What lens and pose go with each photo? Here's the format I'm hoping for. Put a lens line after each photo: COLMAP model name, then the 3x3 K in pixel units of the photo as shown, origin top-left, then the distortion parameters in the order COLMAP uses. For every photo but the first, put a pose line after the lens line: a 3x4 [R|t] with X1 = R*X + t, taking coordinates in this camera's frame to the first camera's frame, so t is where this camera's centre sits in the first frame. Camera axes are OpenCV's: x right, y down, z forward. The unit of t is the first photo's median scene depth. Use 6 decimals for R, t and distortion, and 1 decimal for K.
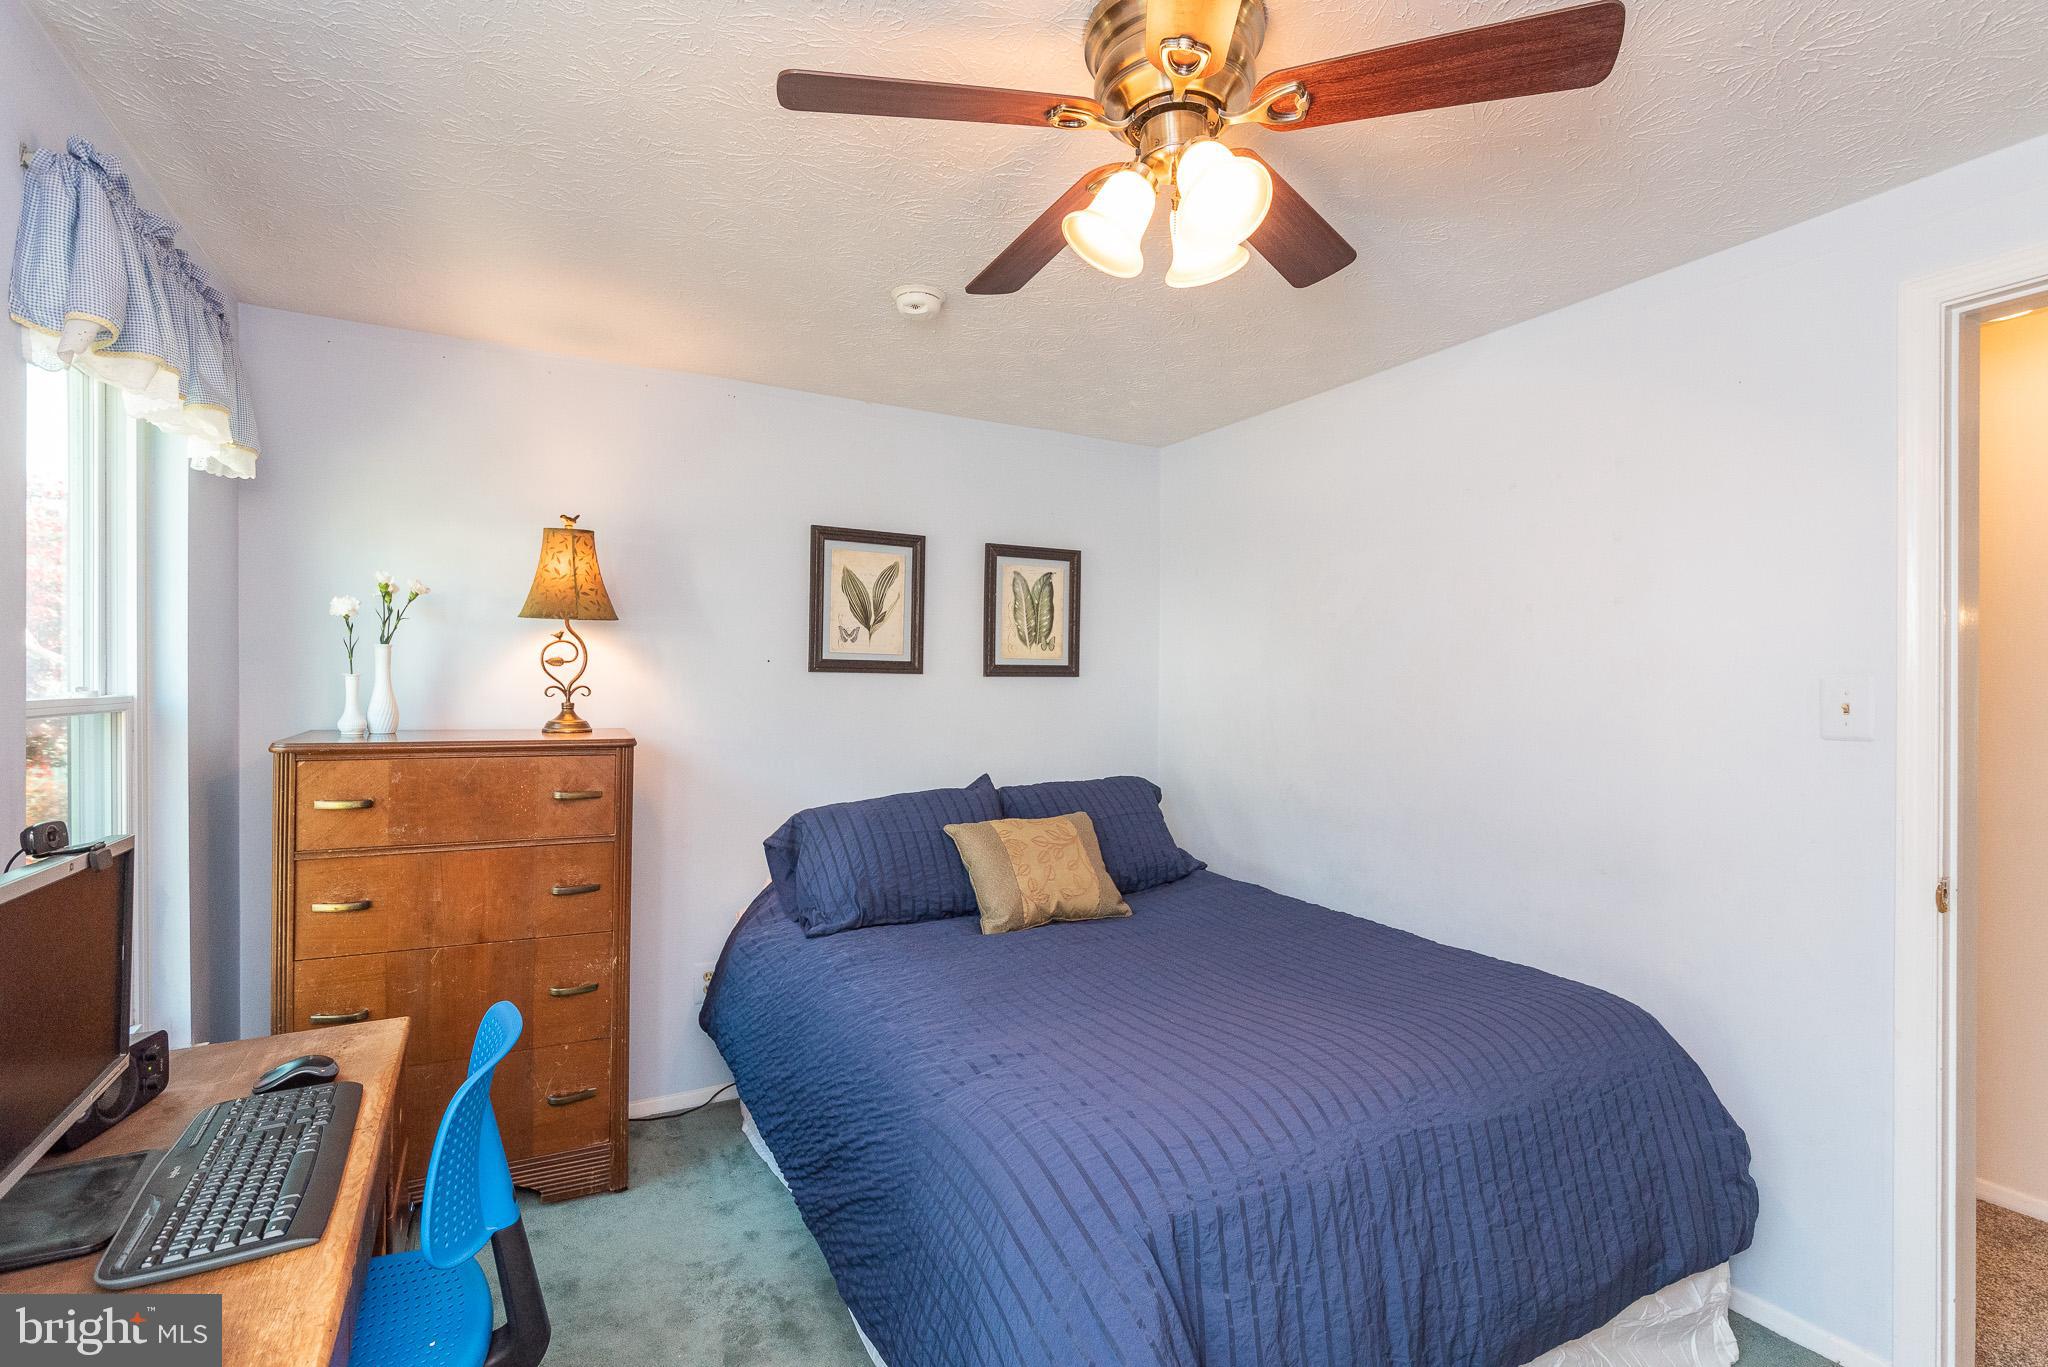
lens RADIAL K [[931.3, 0, 1026.0], [0, 931.3, 689.0], [0, 0, 1]] dist [-0.003693, 0.000418]
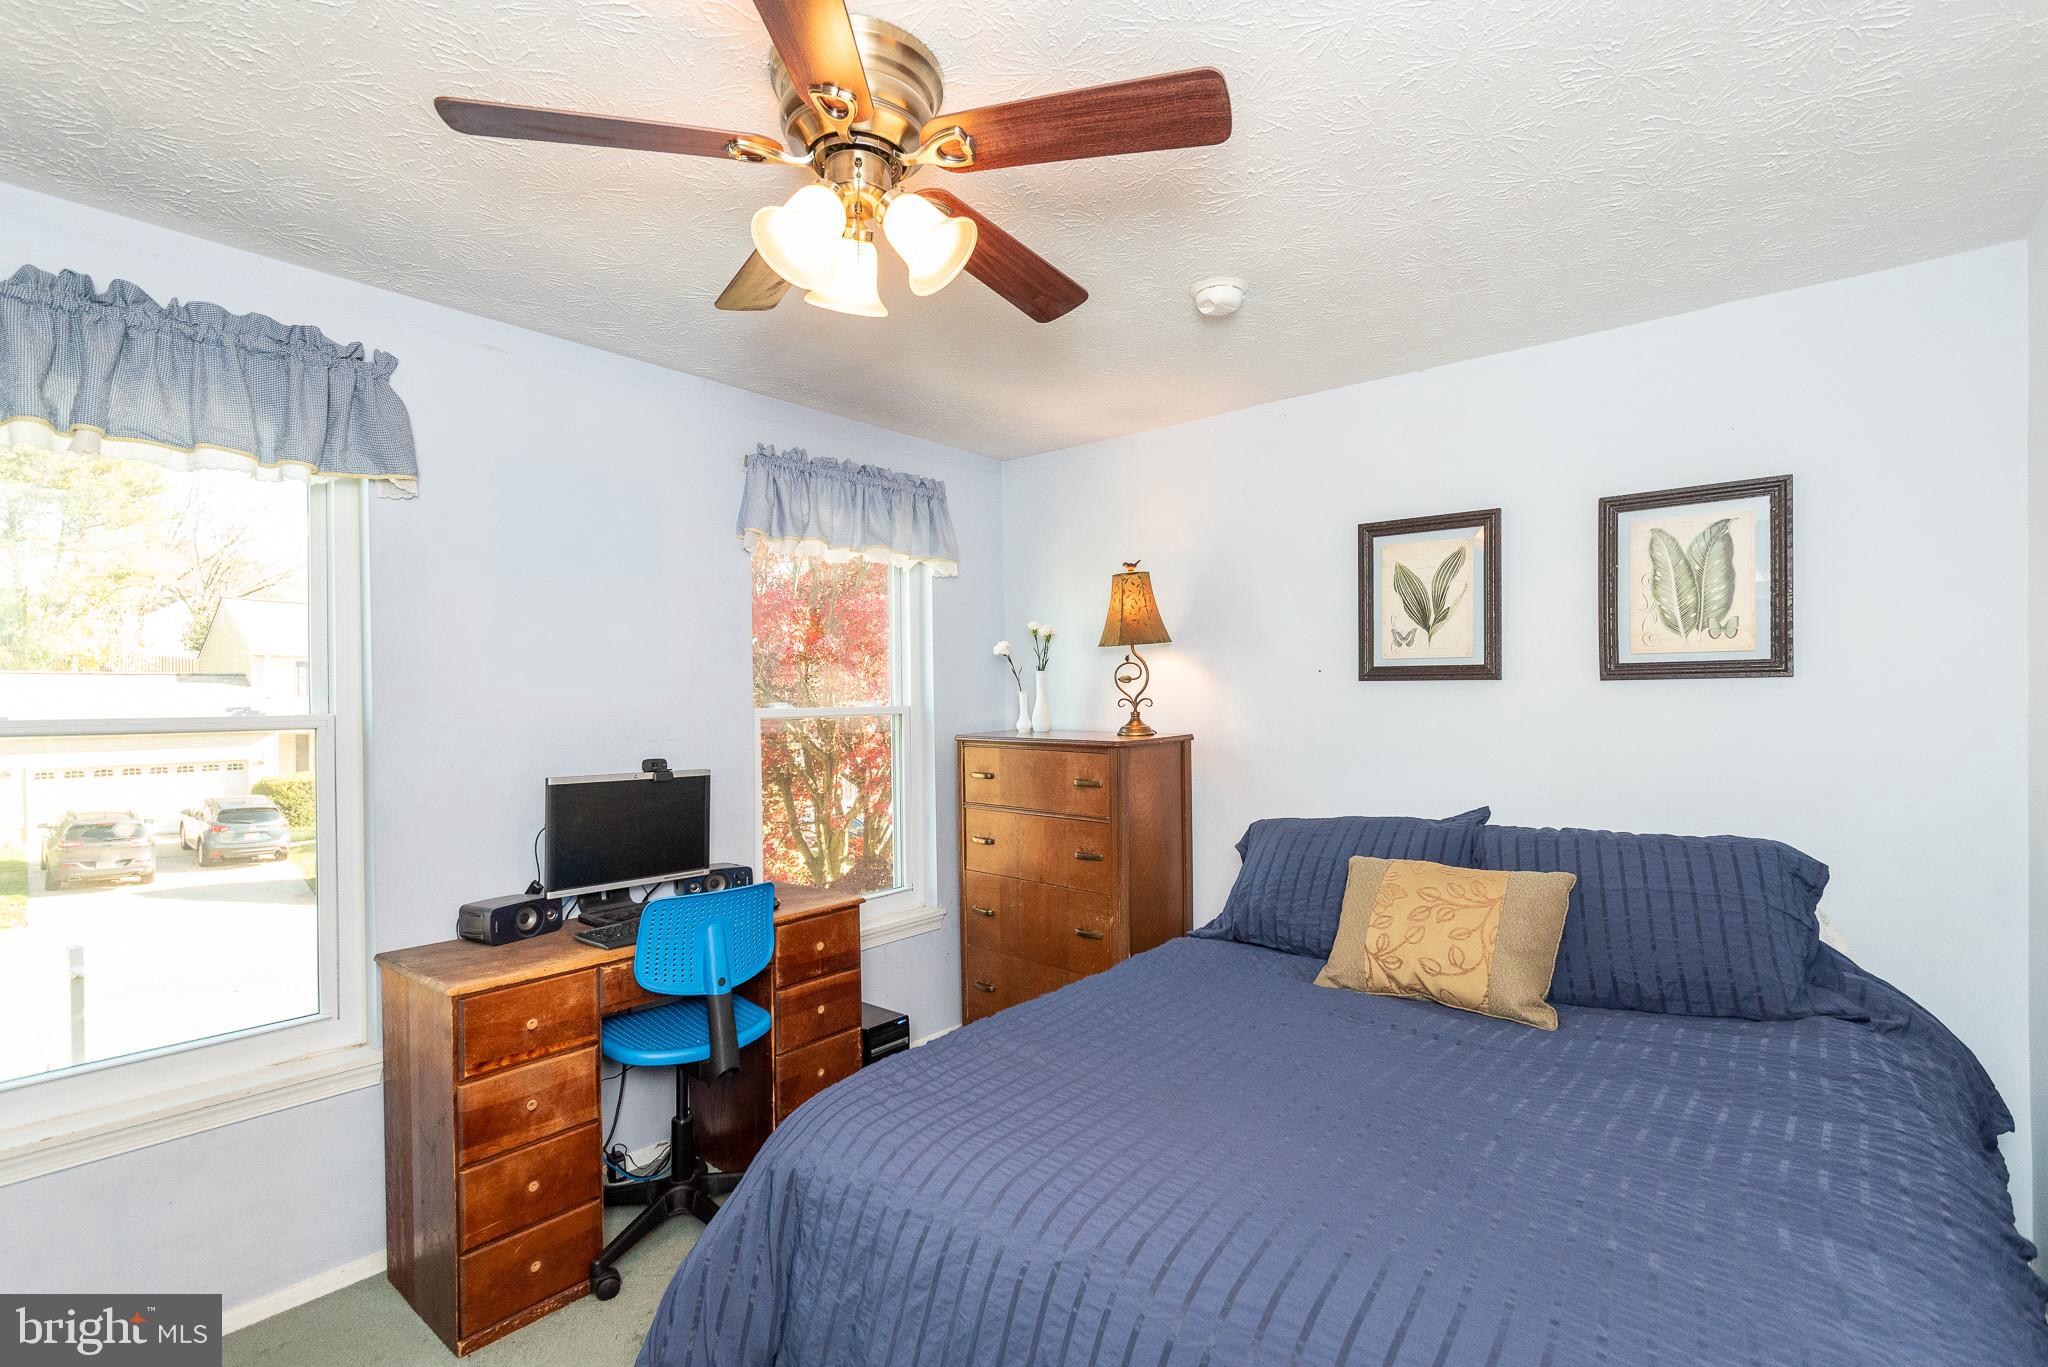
lens RADIAL K [[931.3, 0, 1027.8], [0, 931.3, 699.5], [0, 0, 1]] dist [-0.003693, 0.000418]
pose [[0.367038, -0.005765, -0.930188, 0.511219], [0.006040, 0.999974, -0.003814, 0.001878], [0.930186, -0.004219, 0.367063, 0.338473]]
